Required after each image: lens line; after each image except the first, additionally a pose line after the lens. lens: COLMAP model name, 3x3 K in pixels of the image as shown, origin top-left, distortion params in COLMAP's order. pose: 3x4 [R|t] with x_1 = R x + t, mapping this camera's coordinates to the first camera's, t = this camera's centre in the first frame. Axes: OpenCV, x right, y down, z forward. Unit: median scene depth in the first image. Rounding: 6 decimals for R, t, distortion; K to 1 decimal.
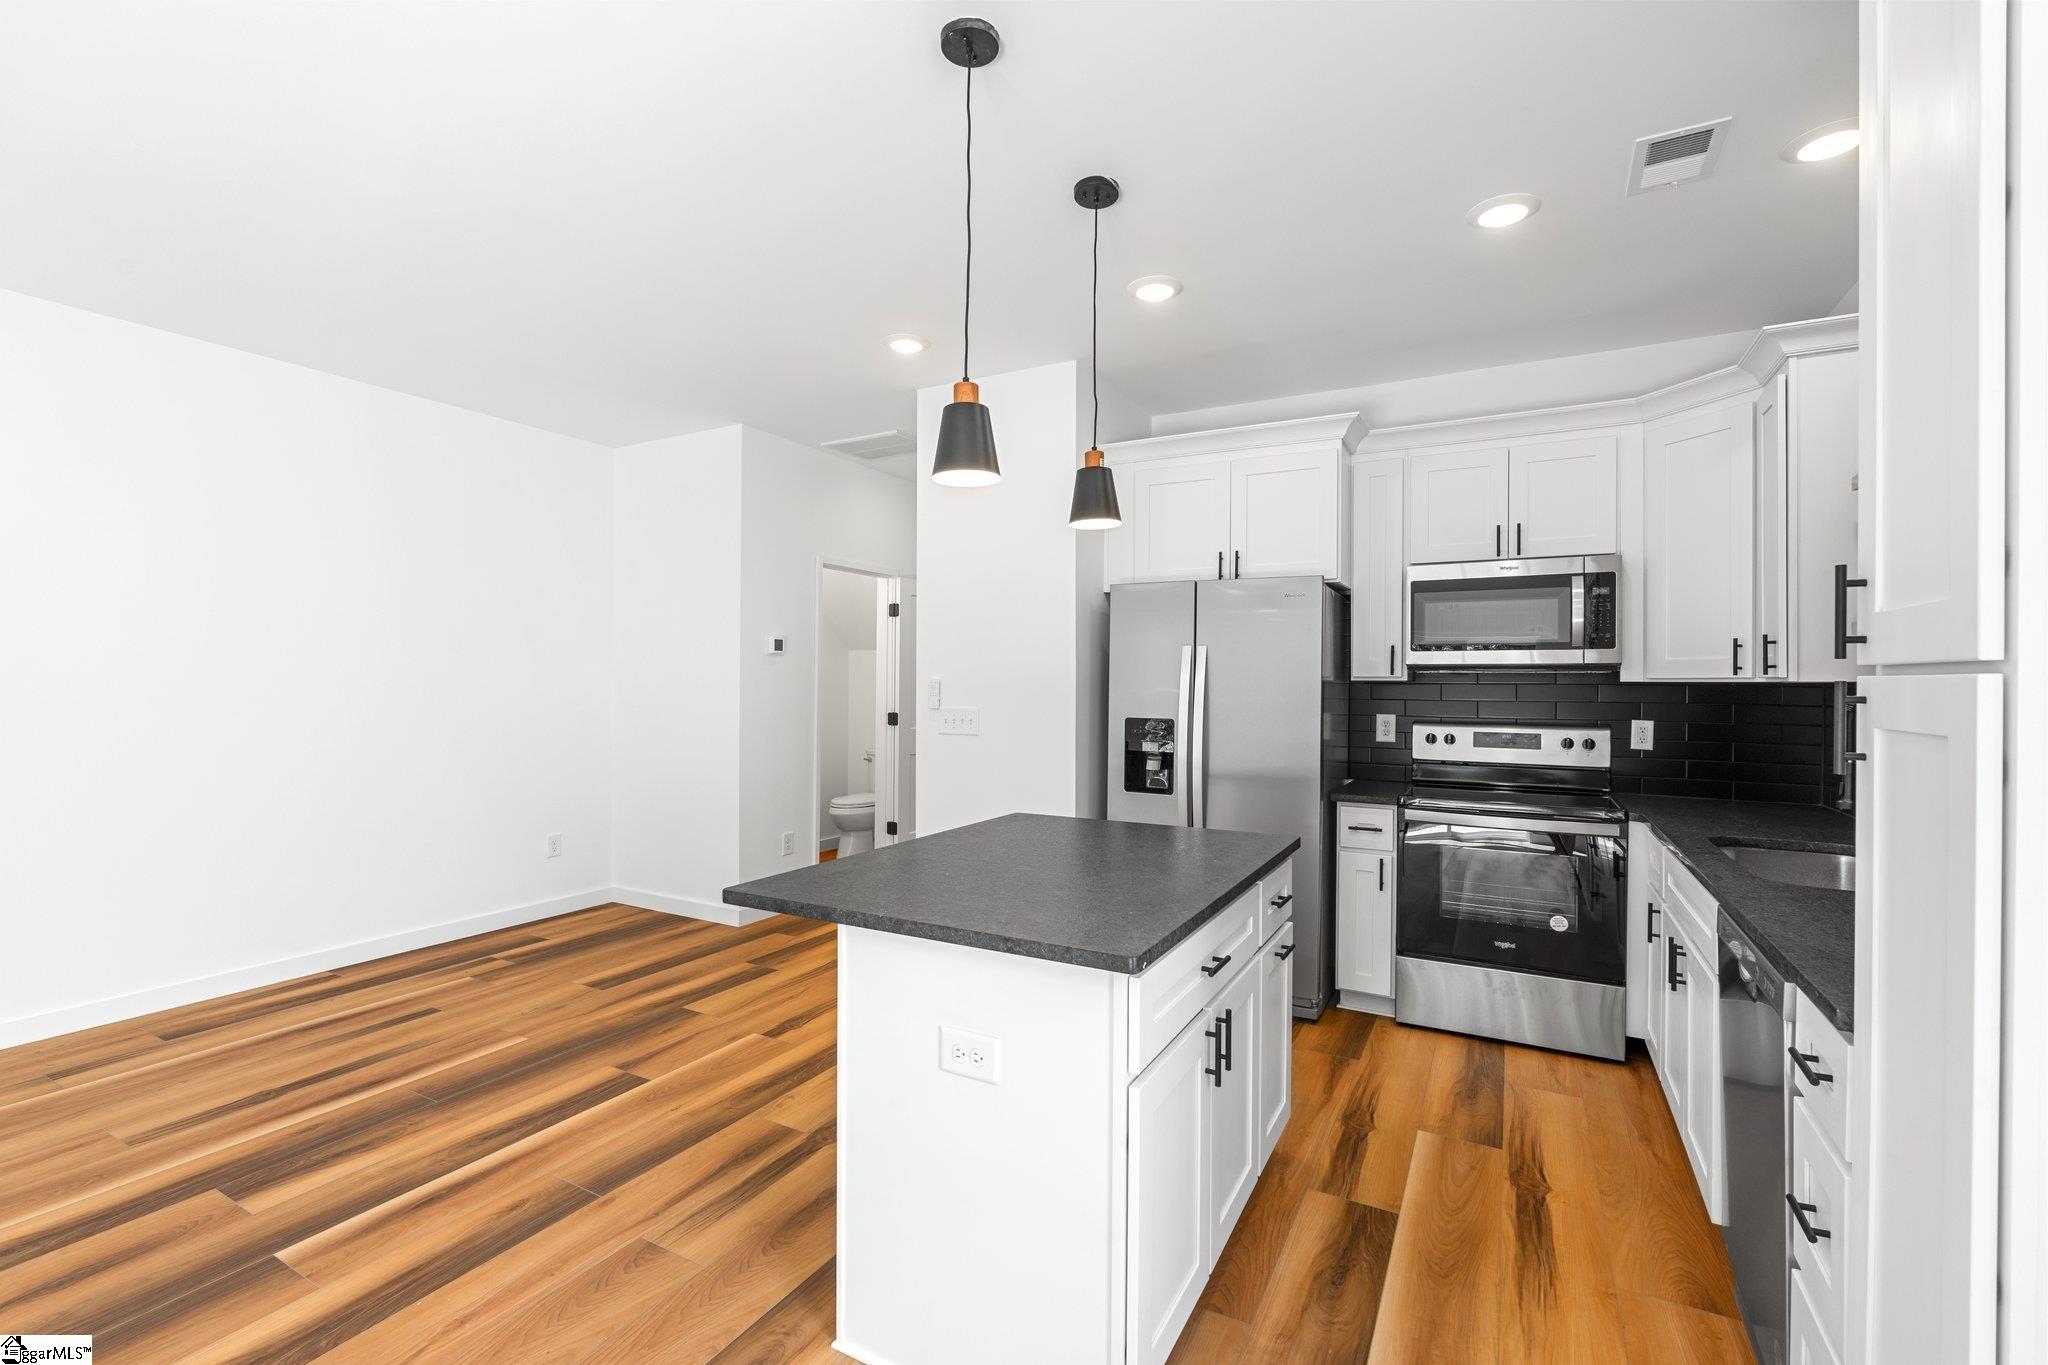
lens RADIAL K [[885.1, 0, 1025.0], [0, 885.1, 684.8], [0, 0, 1]] dist [-0.005934, 0.000303]
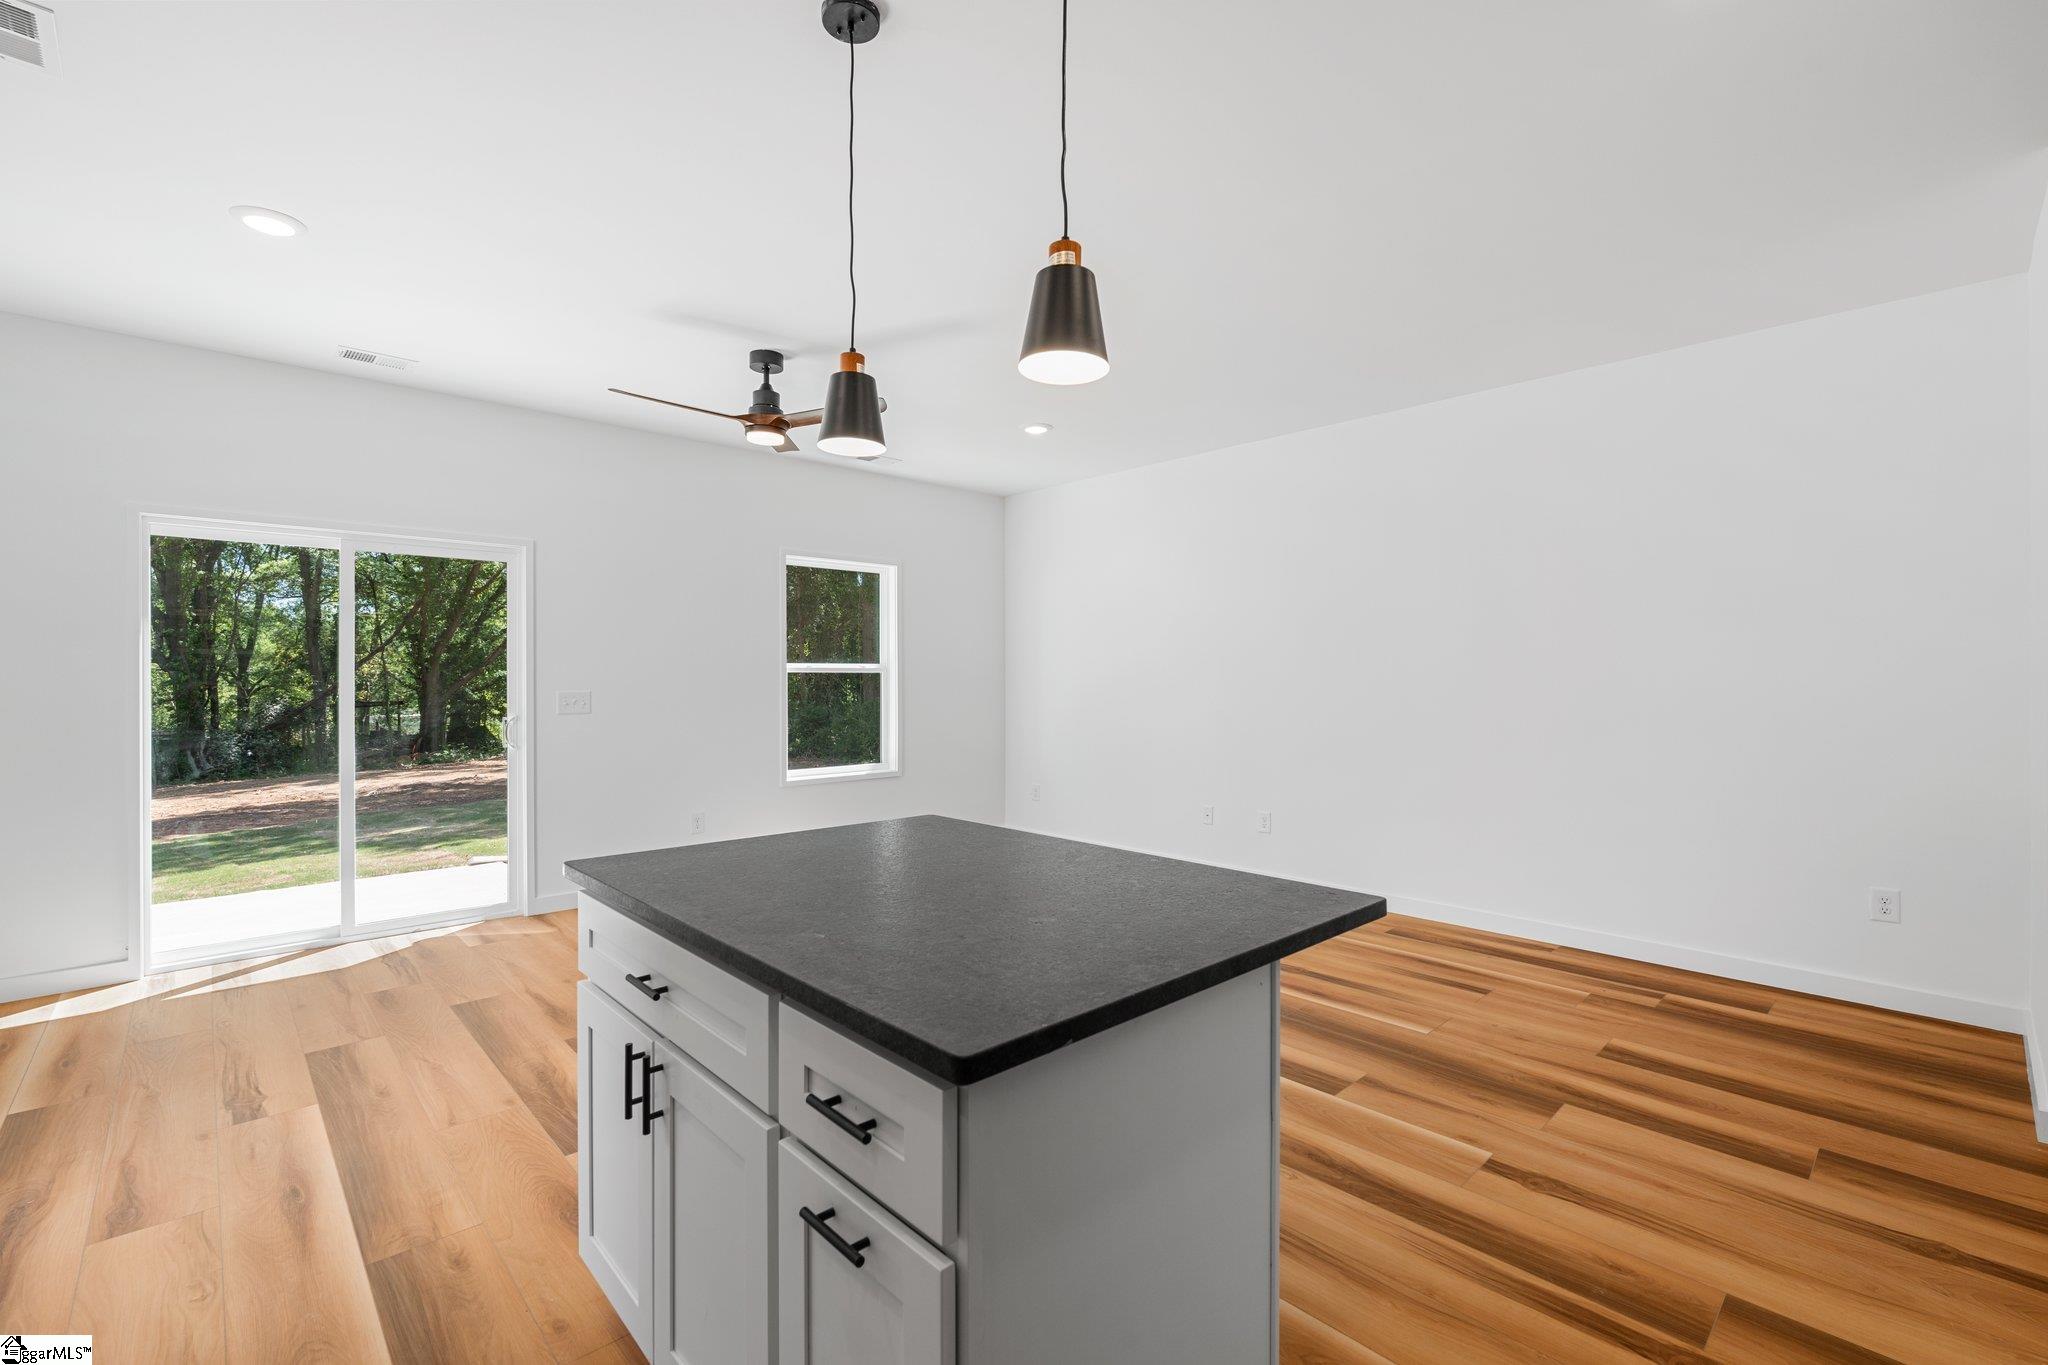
lens RADIAL K [[885.1, 0, 1022.1], [0, 885.1, 679.7], [0, 0, 1]] dist [-0.005934, 0.000303]
pose [[-0.310022, -0.004251, -0.950720, 0.461619], [-0.005954, 0.999979, -0.002530, 0.019137], [0.950711, 0.004876, -0.310041, 0.825137]]
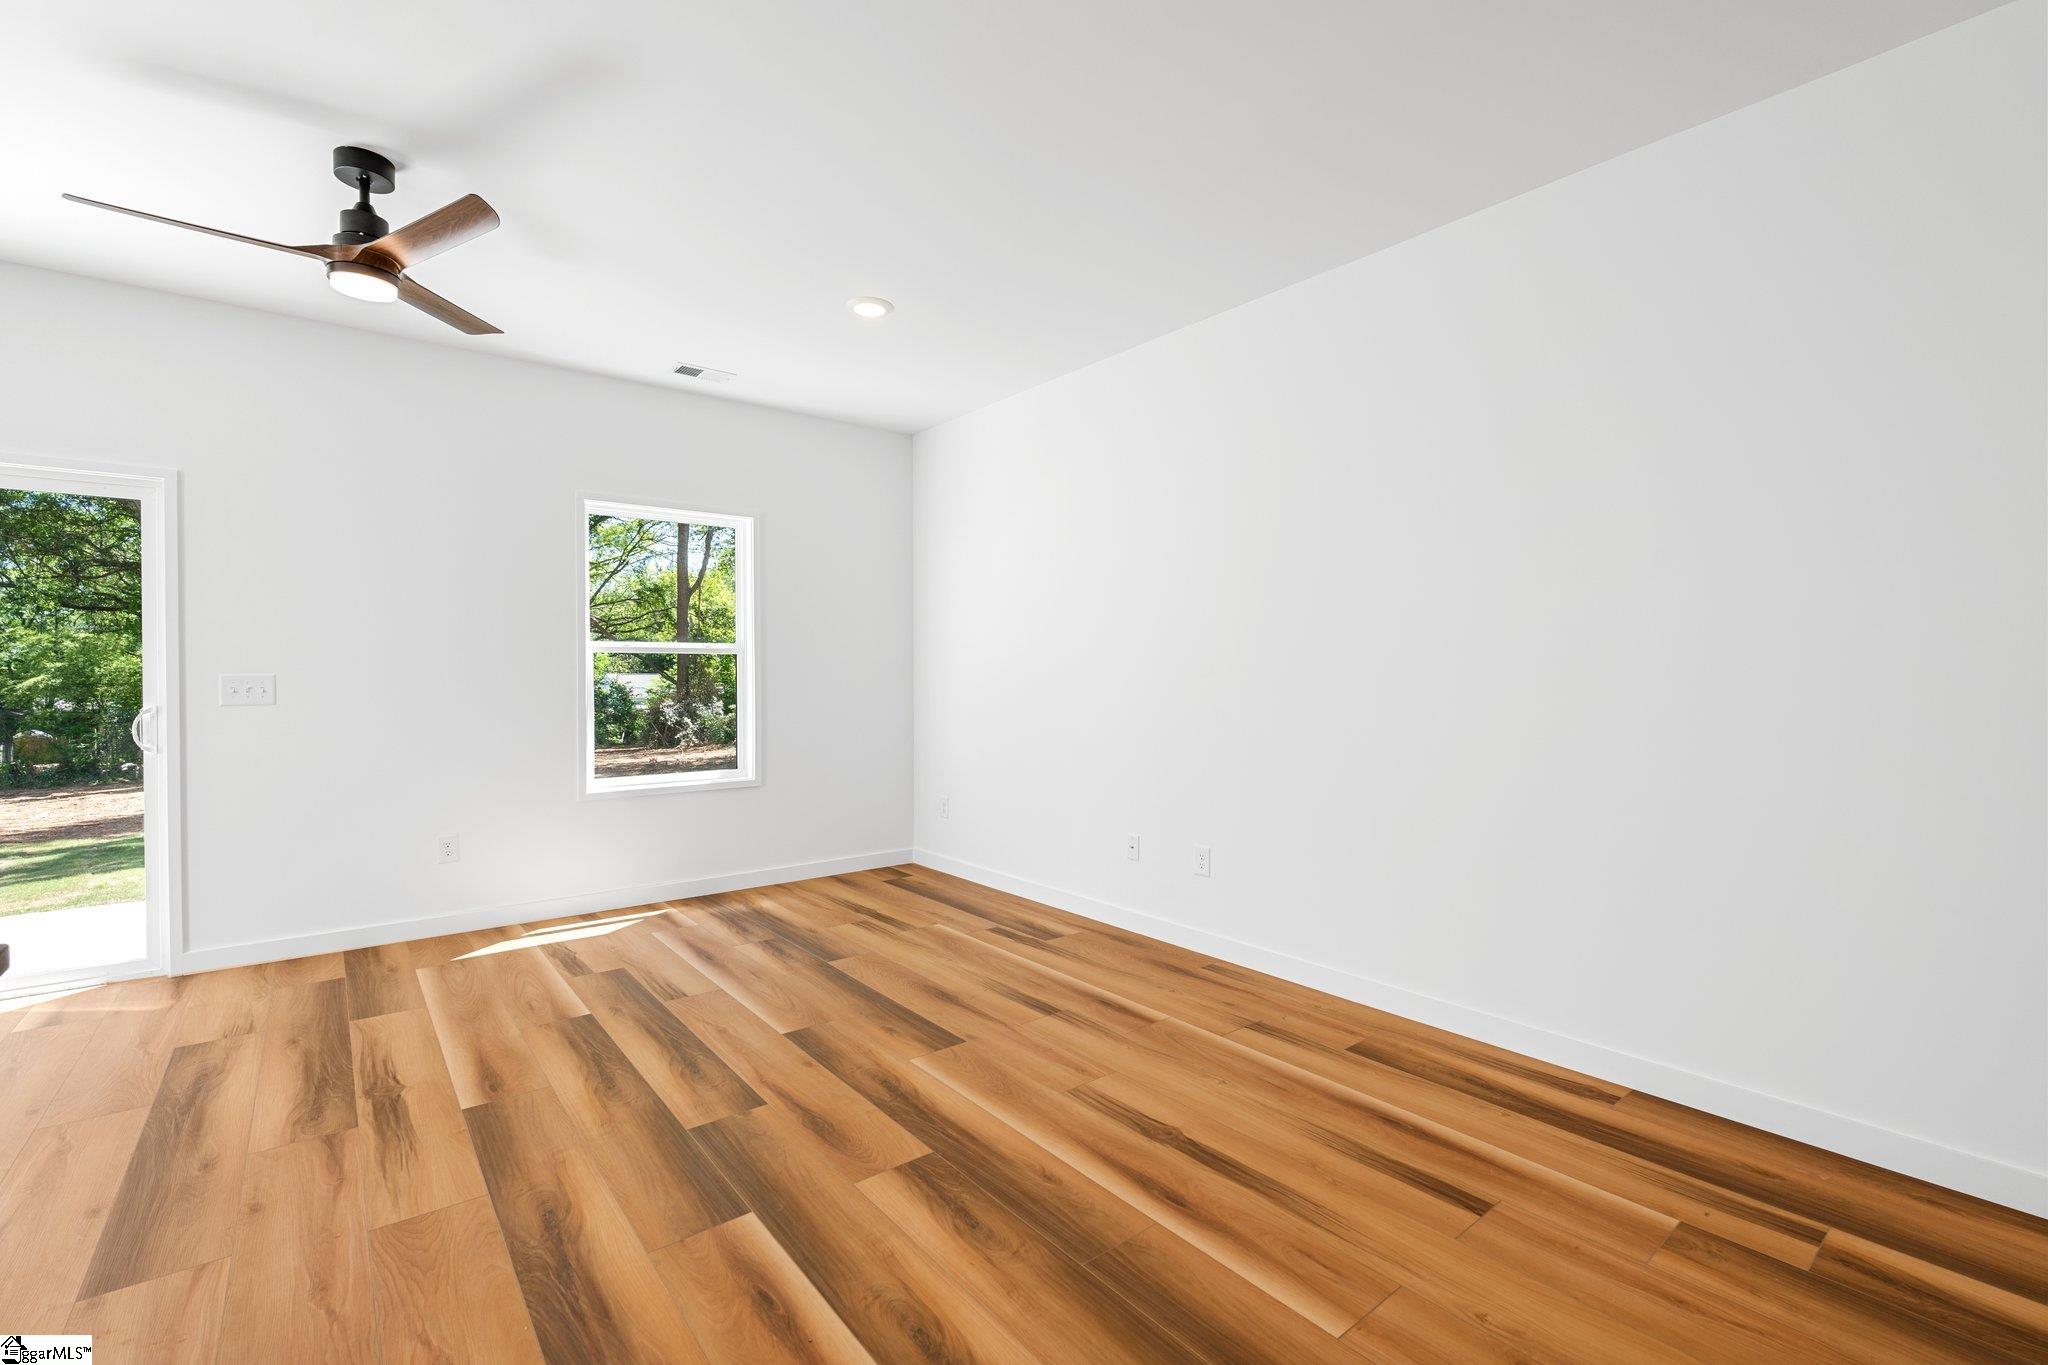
lens RADIAL K [[885.1, 0, 1022.4], [0, 885.1, 681.1], [0, 0, 1]] dist [-0.005934, 0.000303]
pose [[-0.382823, 0.003552, -0.923815, -0.044029], [-0.005950, 0.999962, 0.006311, 0.033469], [0.923803, 0.007913, -0.382788, 0.962481]]
